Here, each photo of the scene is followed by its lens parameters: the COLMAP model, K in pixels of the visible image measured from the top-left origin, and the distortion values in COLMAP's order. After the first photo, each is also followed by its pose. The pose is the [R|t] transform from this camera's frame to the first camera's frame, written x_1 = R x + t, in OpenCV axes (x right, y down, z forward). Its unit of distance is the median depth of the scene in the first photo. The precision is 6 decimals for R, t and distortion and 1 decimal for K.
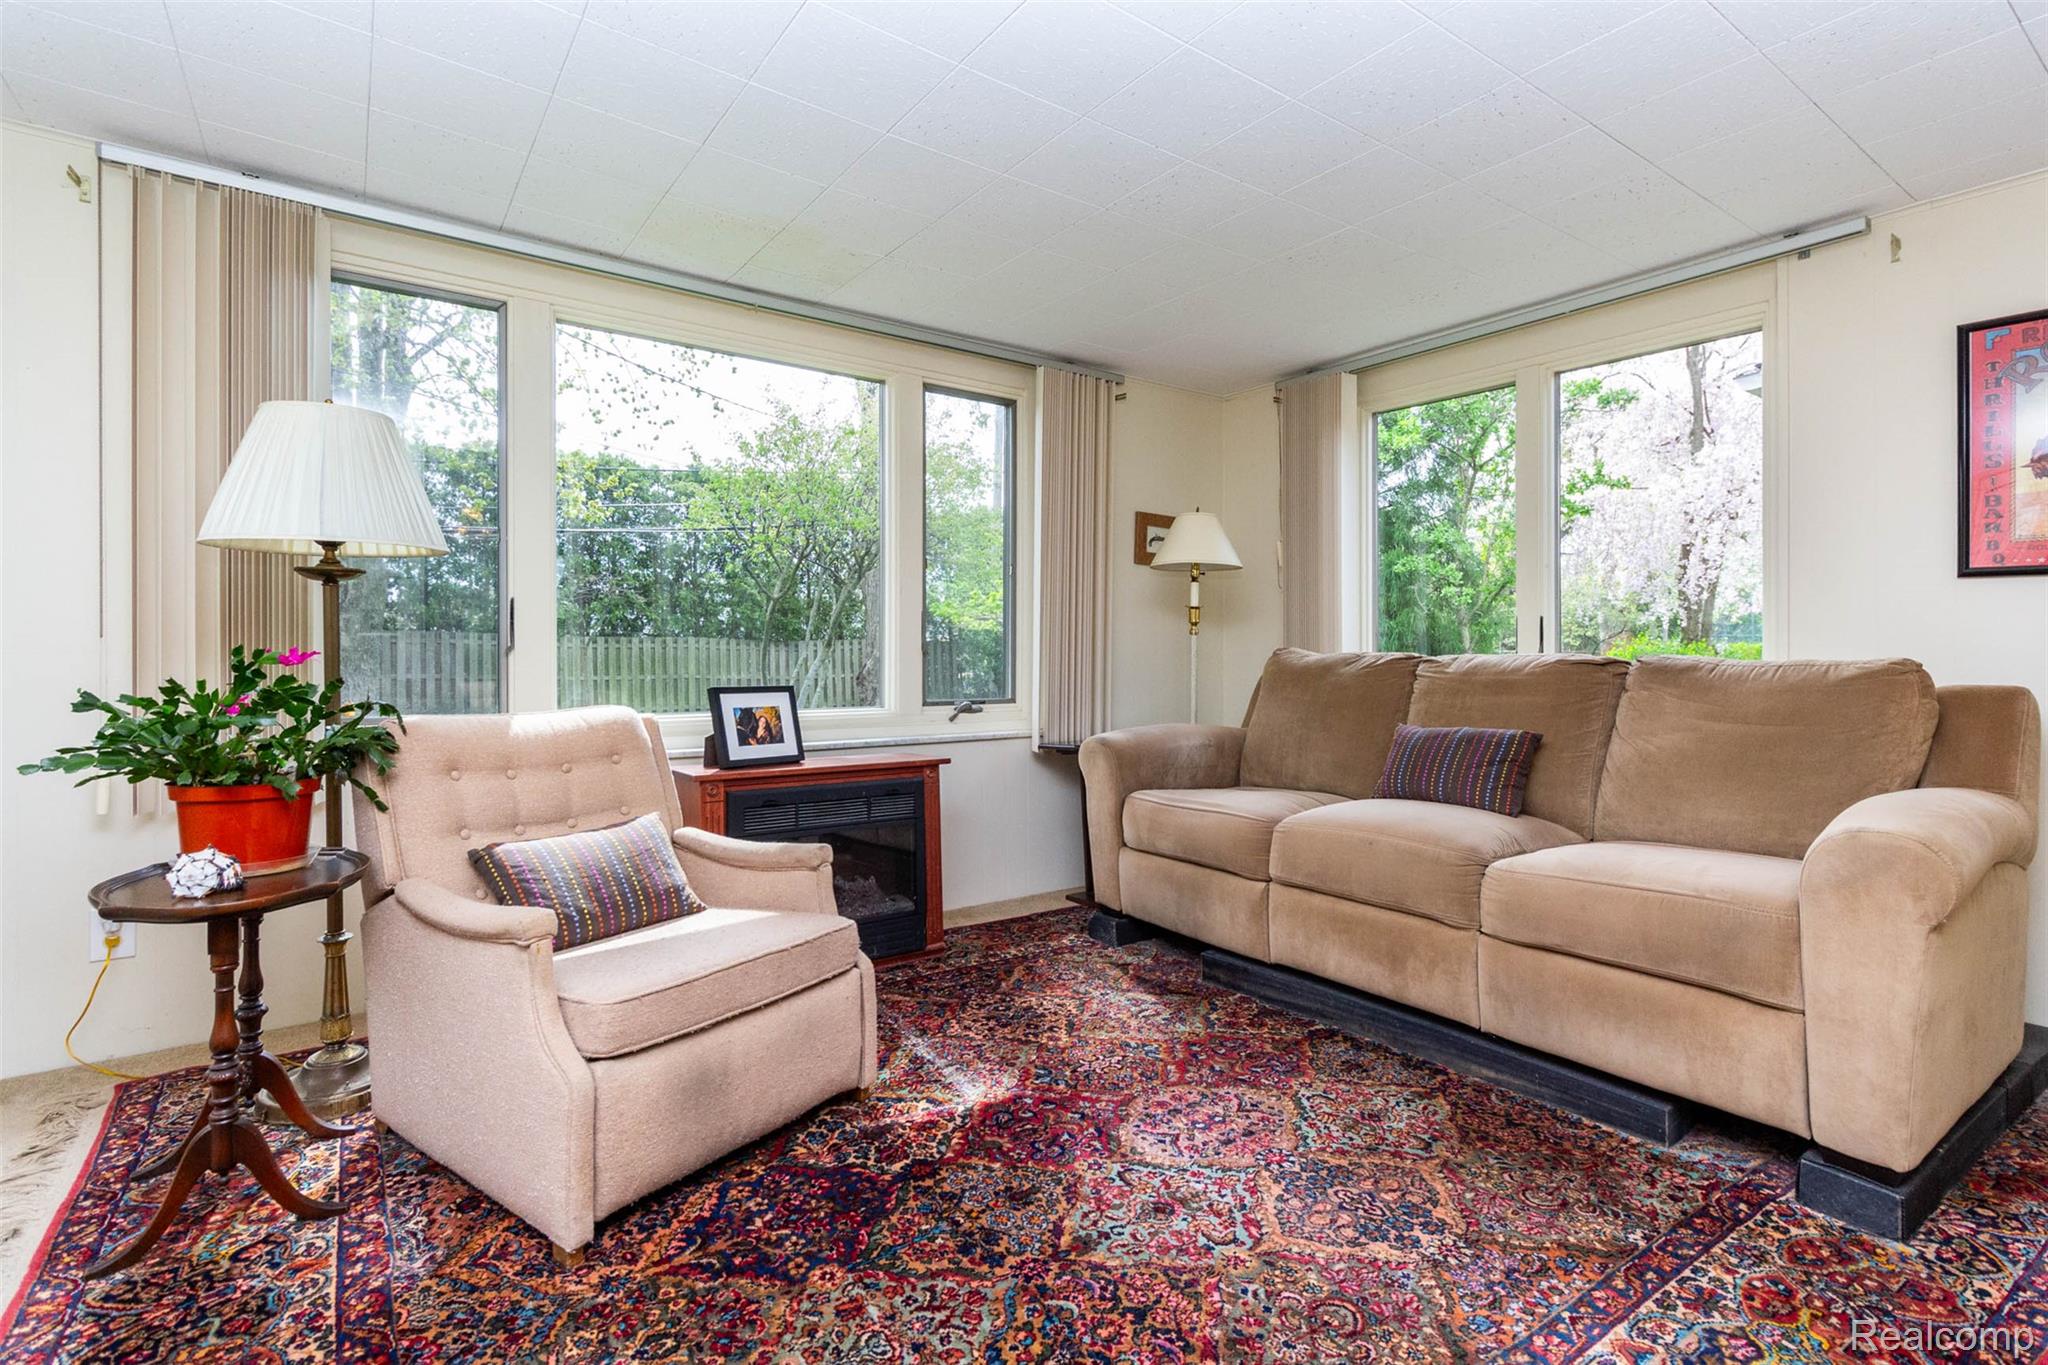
lens RADIAL K [[968.6, 0, 1037.9], [0, 968.6, 642.5], [0, 0, 1]] dist [-0.001104, 0.000341]
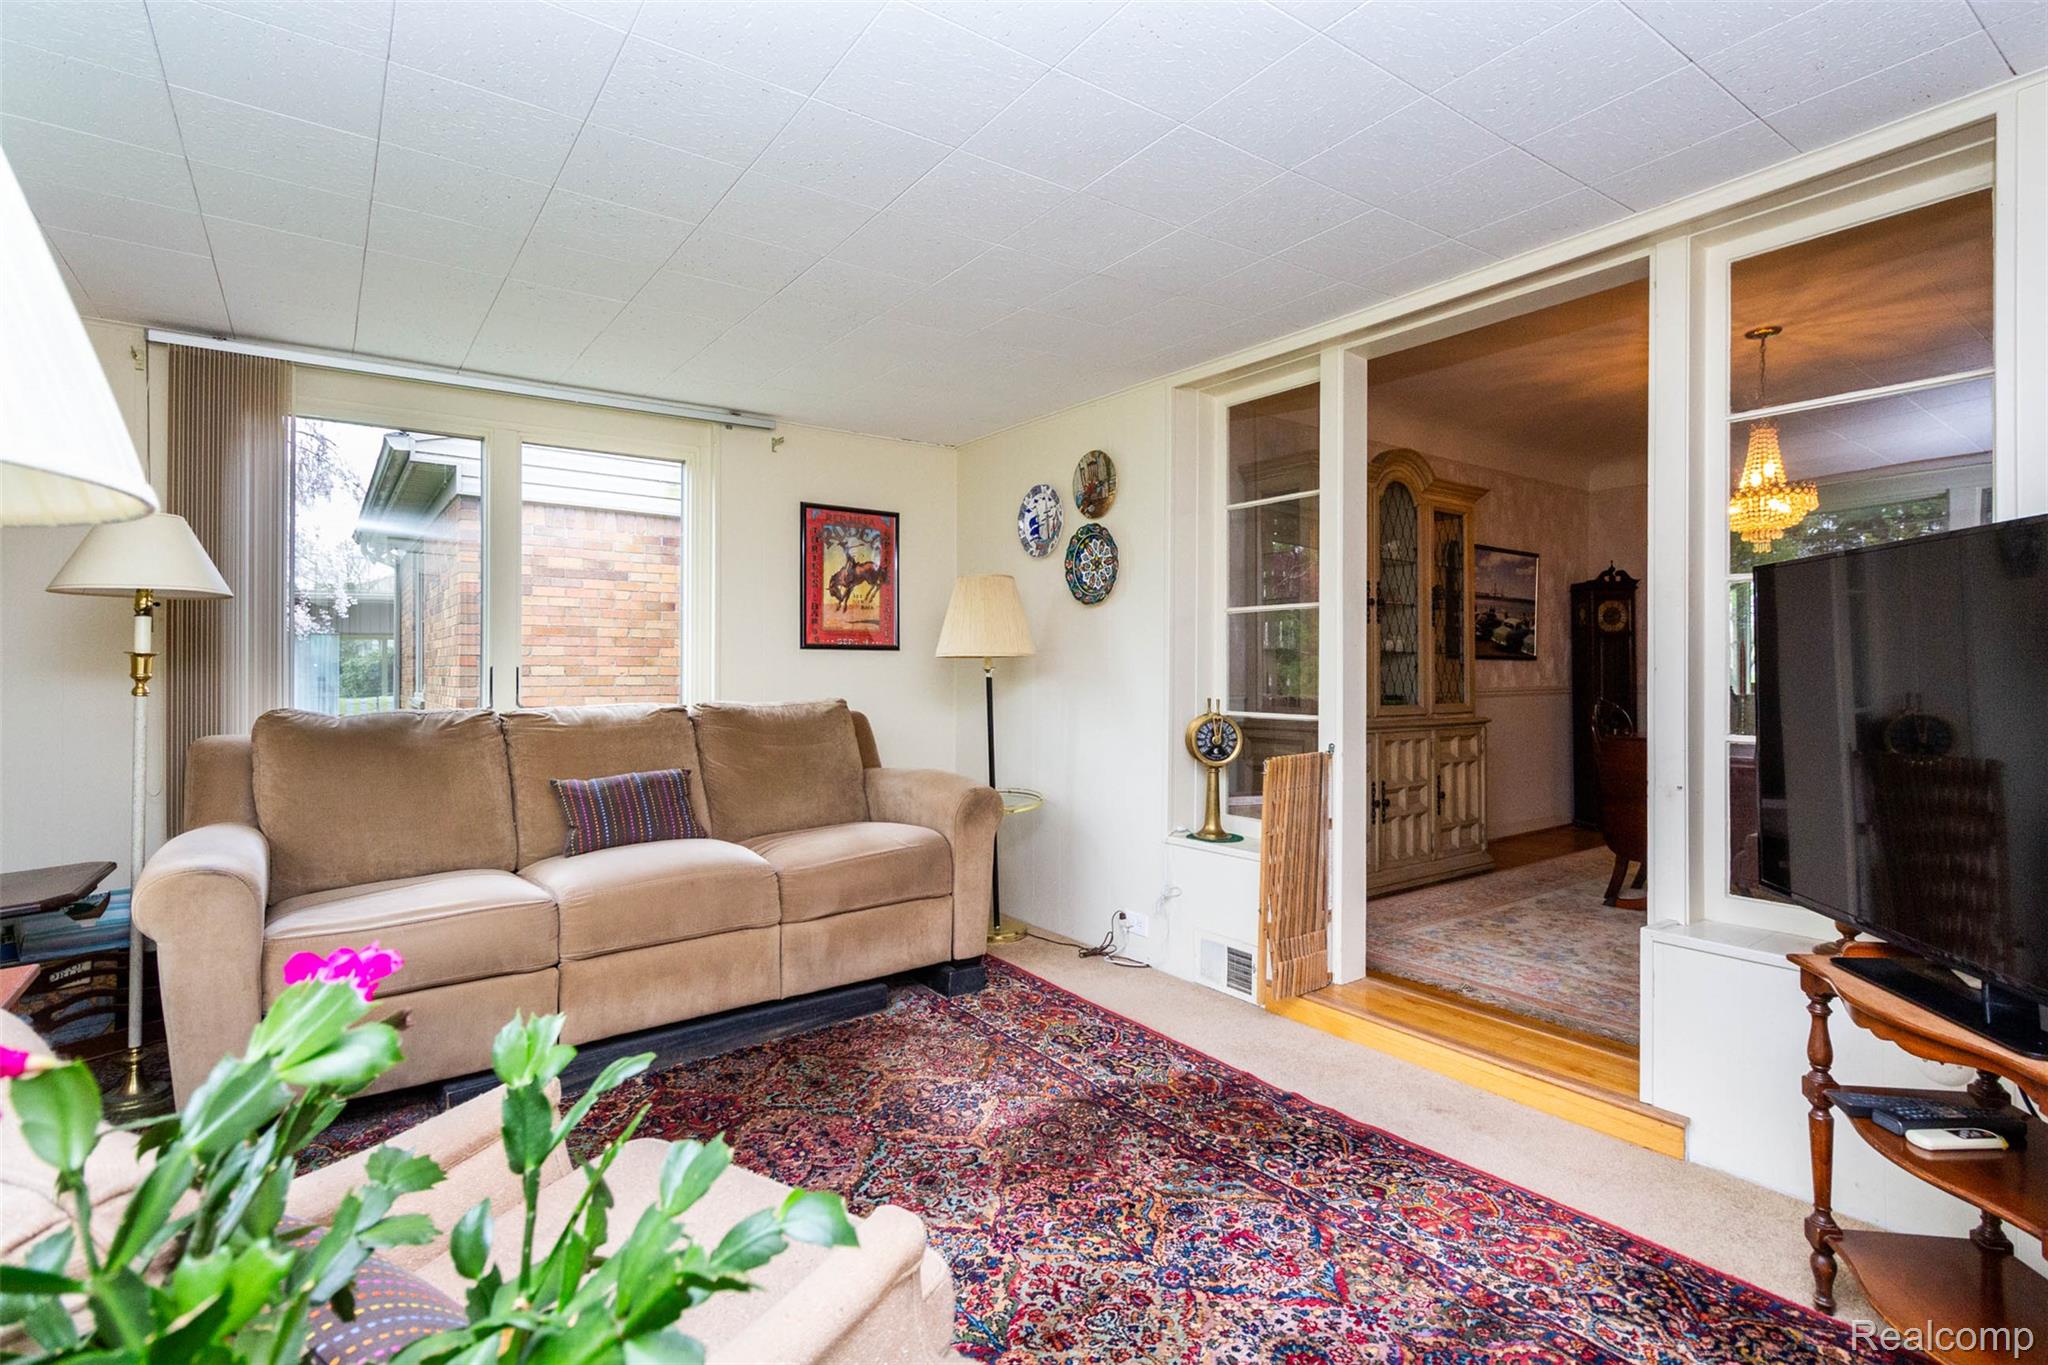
lens RADIAL K [[970.6, 0, 1017.4], [0, 970.6, 655.5], [0, 0, 1]] dist [0.002100, 0.000447]
pose [[-0.002877, 0.000375, 0.999996, -0.983941], [-0.000074, 1.000000, -0.000375, -0.070673], [-0.999996, -0.000075, -0.002877, 0.794762]]
